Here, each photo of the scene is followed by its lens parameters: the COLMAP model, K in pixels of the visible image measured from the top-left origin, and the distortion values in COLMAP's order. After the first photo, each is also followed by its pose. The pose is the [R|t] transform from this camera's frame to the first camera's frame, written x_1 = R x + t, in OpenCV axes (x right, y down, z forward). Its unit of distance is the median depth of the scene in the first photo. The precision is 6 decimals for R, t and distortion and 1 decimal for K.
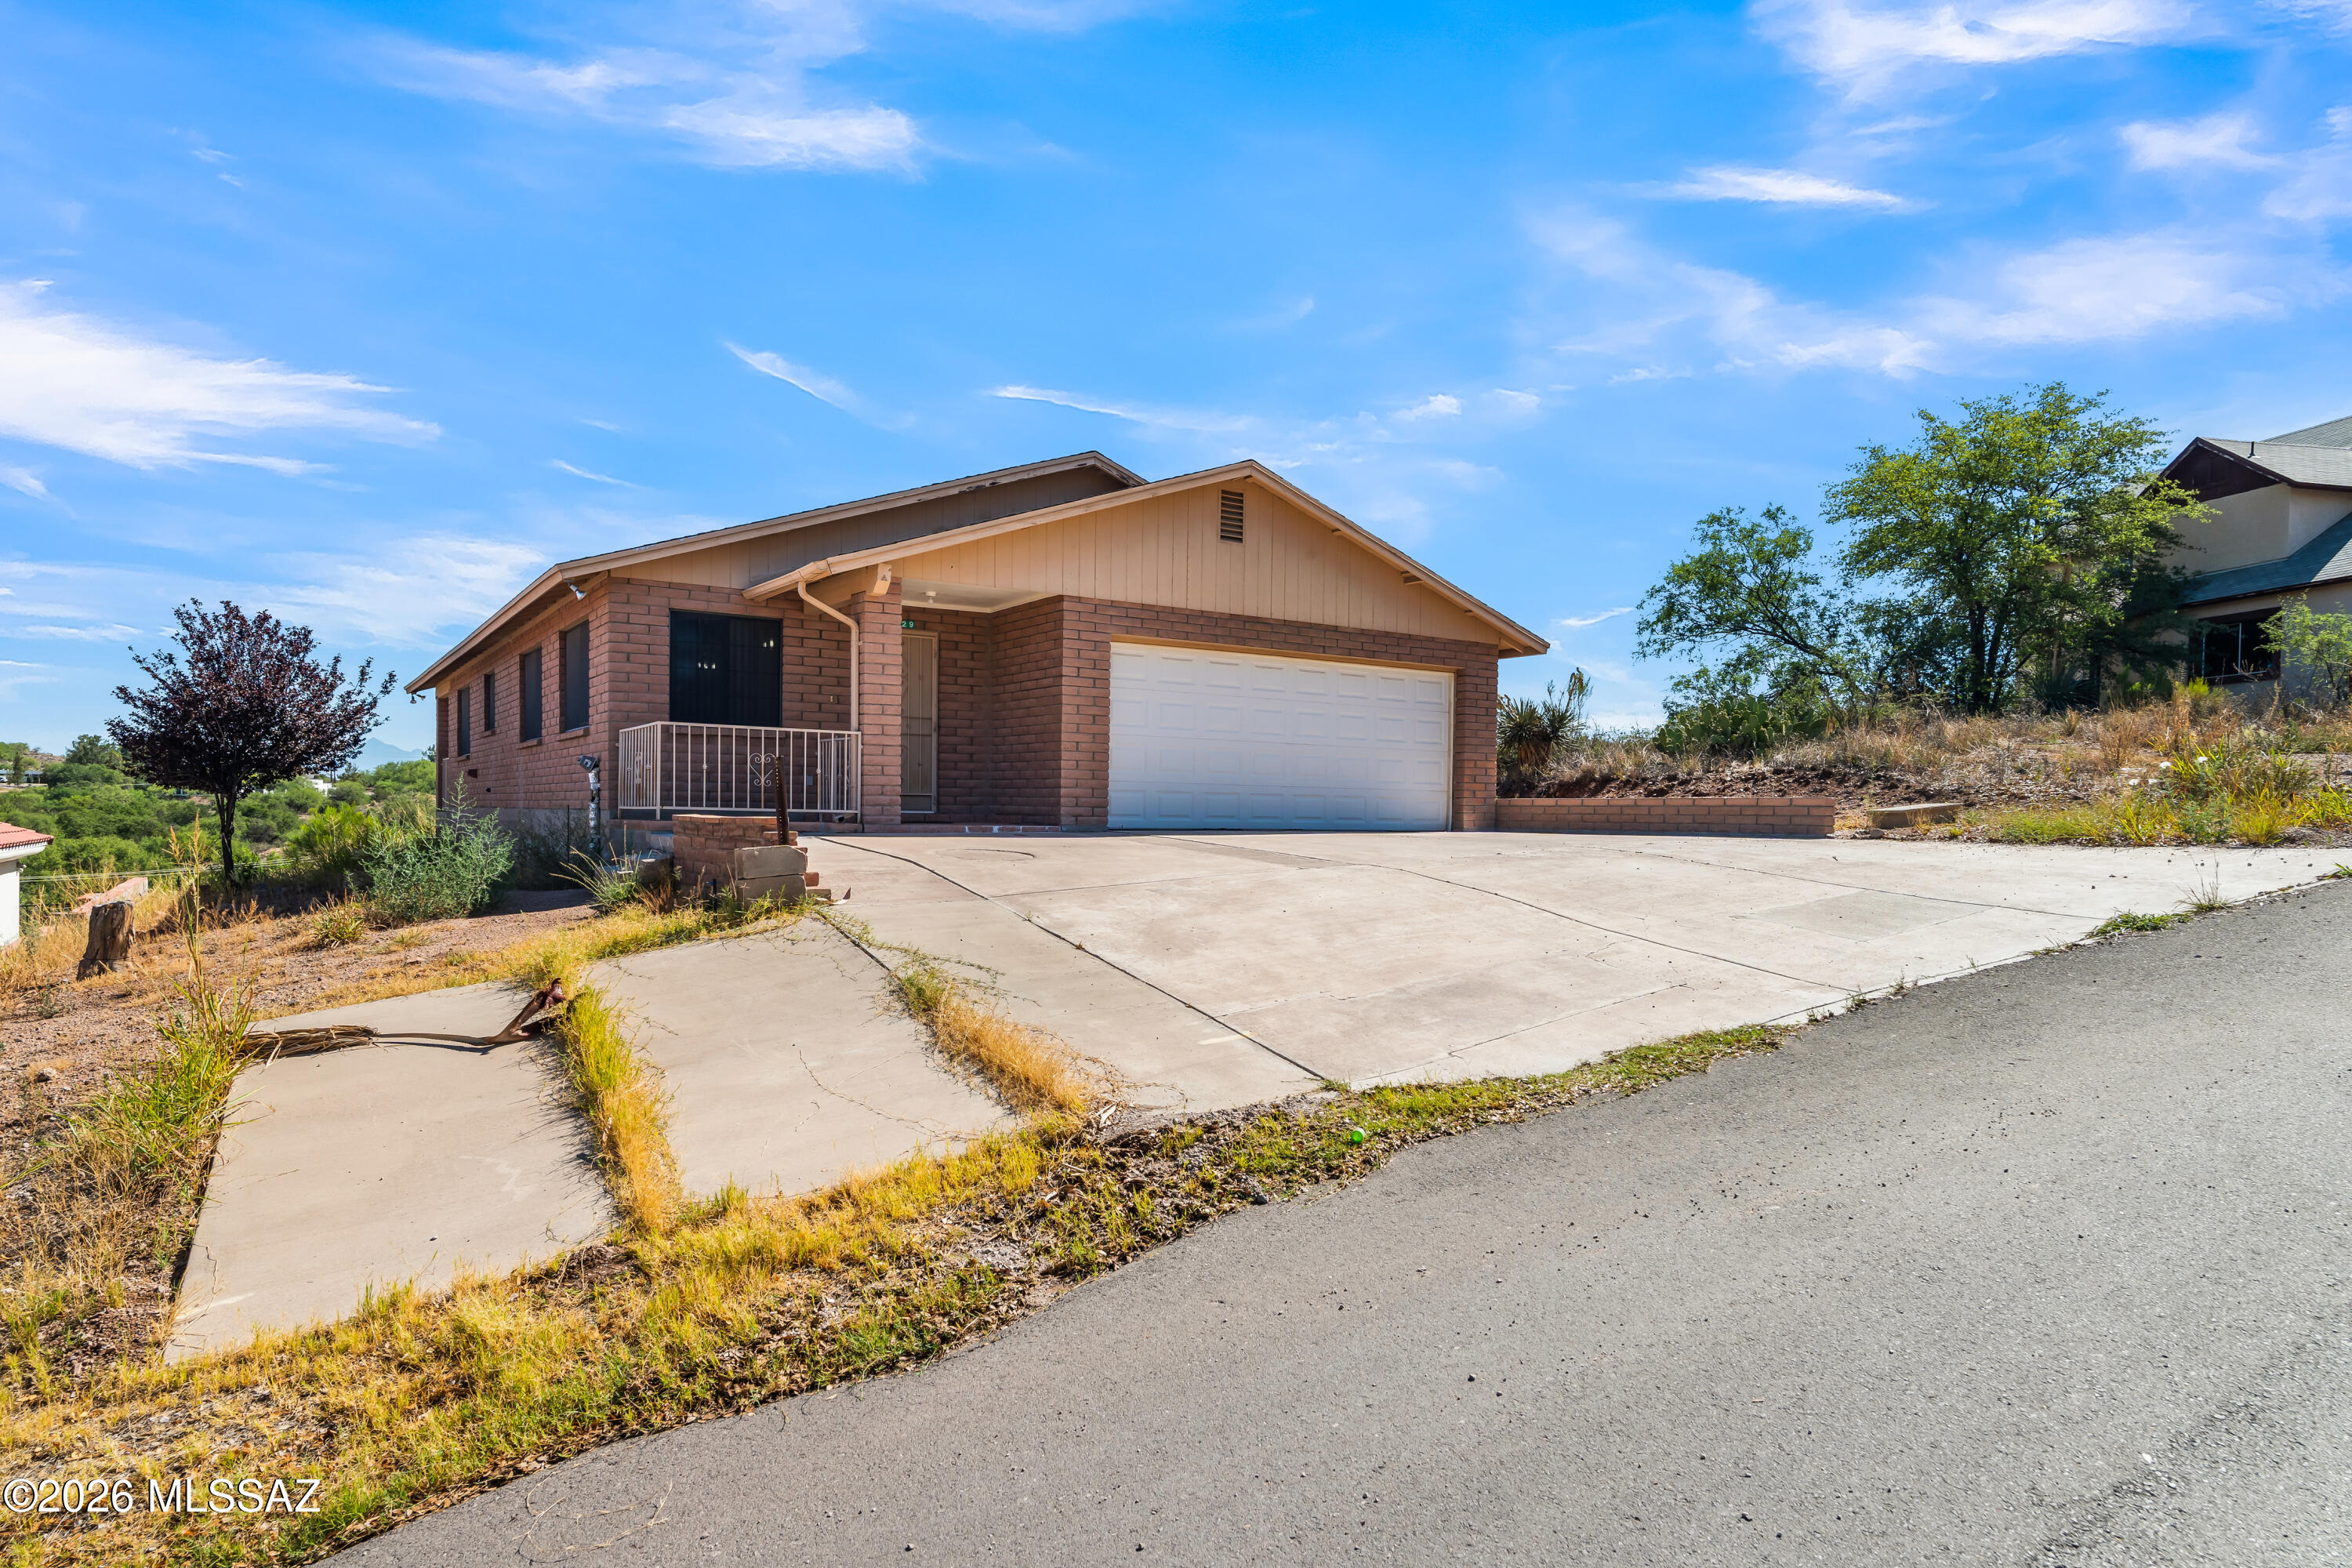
lens RADIAL K [[1413.3, 0, 1210.6], [0, 1413.3, 850.9], [0, 0, 1]] dist [-0.003604, -0.000195]
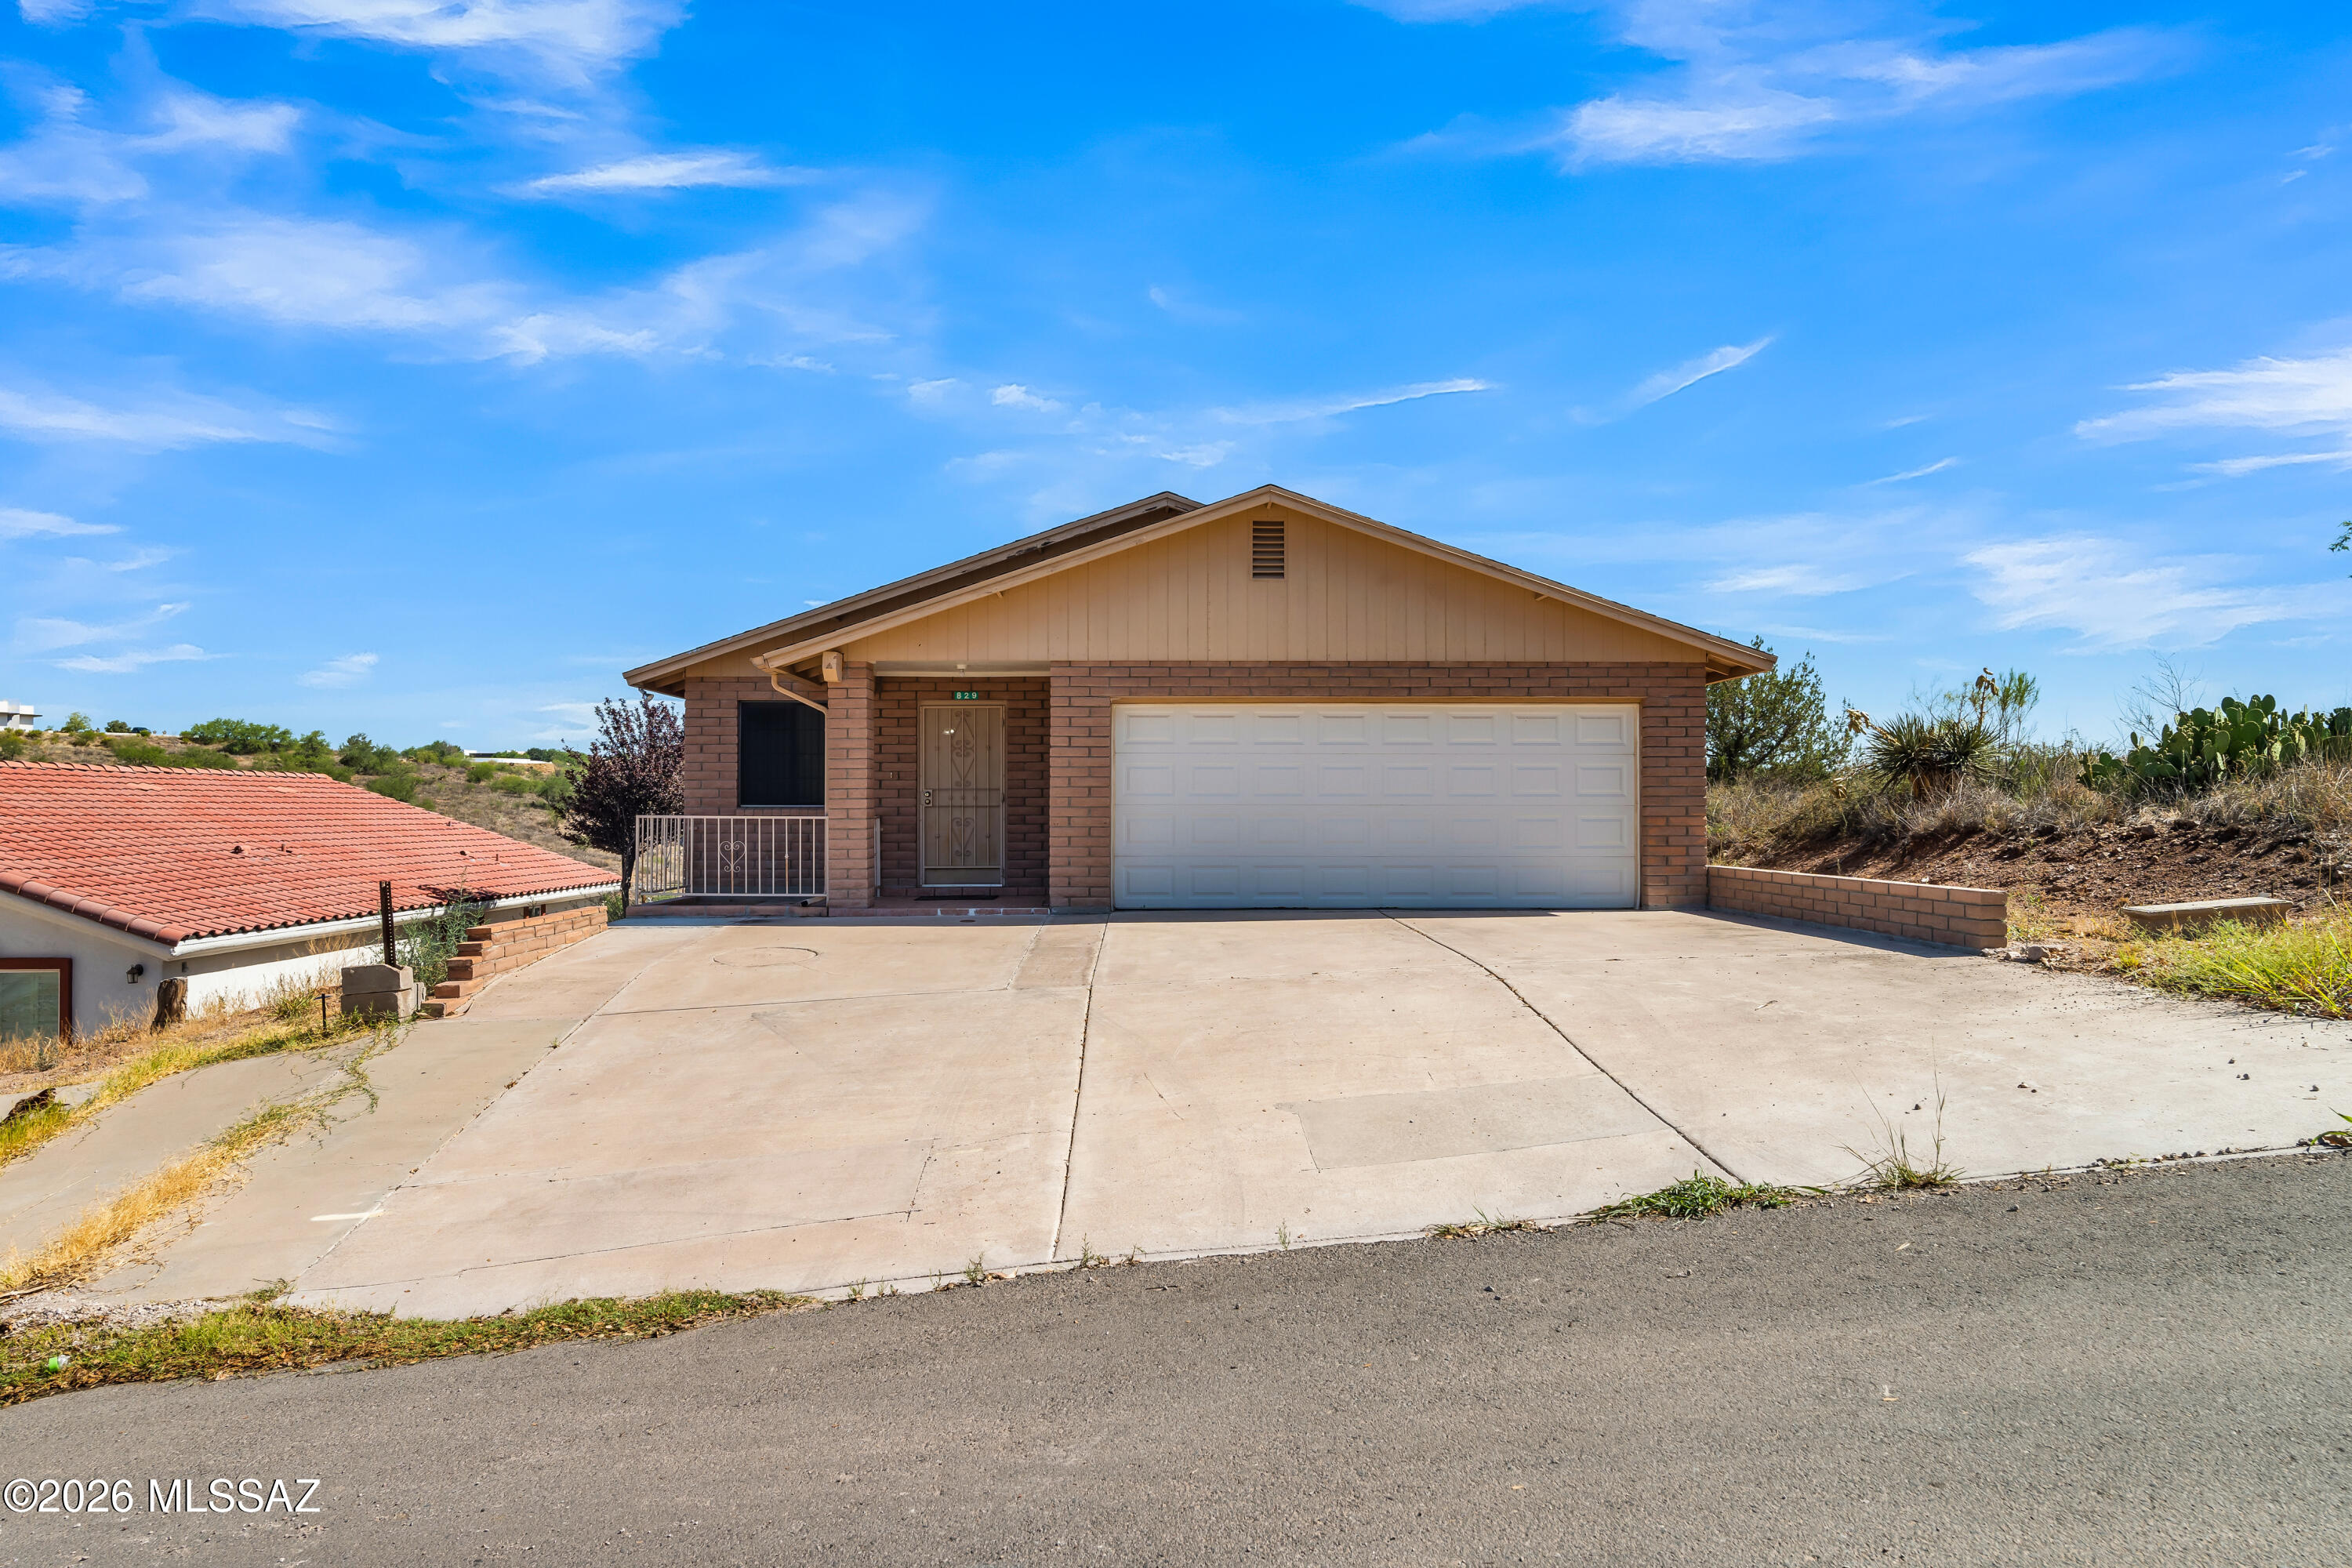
lens RADIAL K [[1479.8, 0, 1168.8], [0, 1479.8, 799.4], [0, 0, 1]] dist [0.000135, 0.000454]
pose [[0.834531, -0.016901, -0.550702, 0.487120], [-0.002468, 0.999405, -0.034412, -0.054532], [0.550956, 0.030077, 0.833992, 0.223500]]
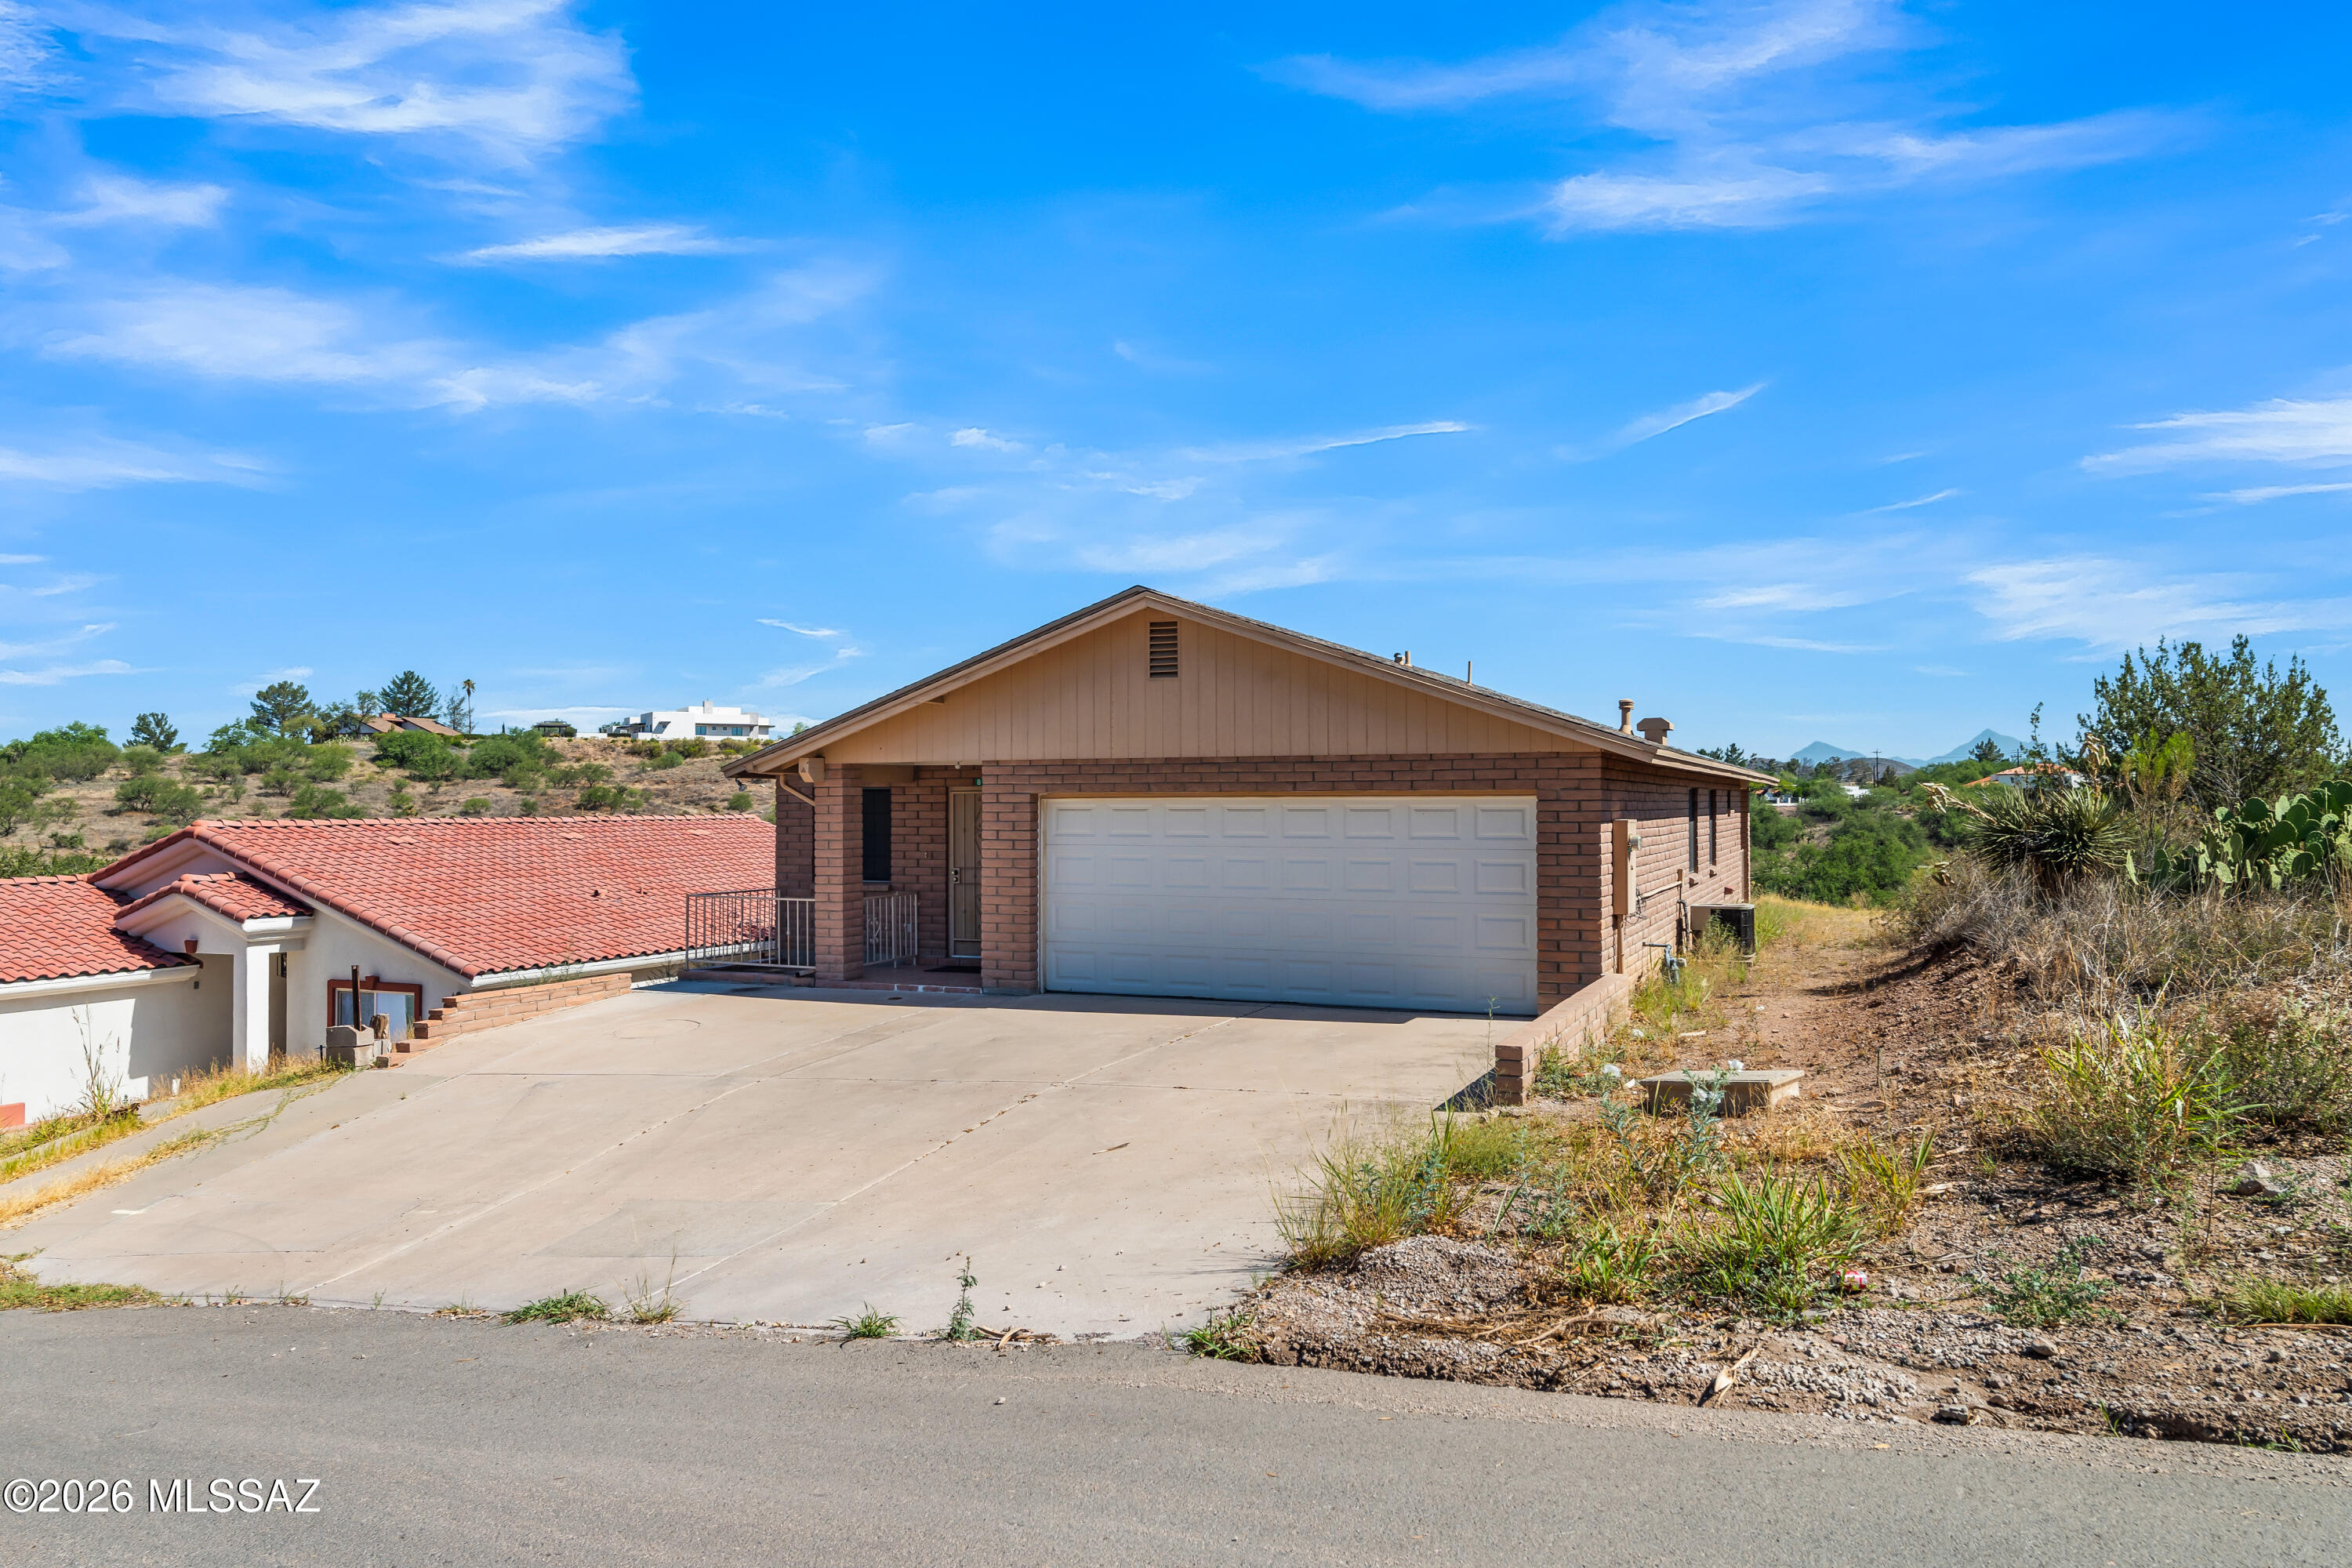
lens RADIAL K [[1642.3, 0, 1186.4], [0, 1642.3, 775.6], [0, 0, 1]] dist [-0.003752, 0.002554]
pose [[0.521851, -0.026812, -0.852615, 0.956991], [-0.010763, 0.999219, -0.038010, -0.124038], [0.852969, 0.029012, 0.521155, 0.497368]]
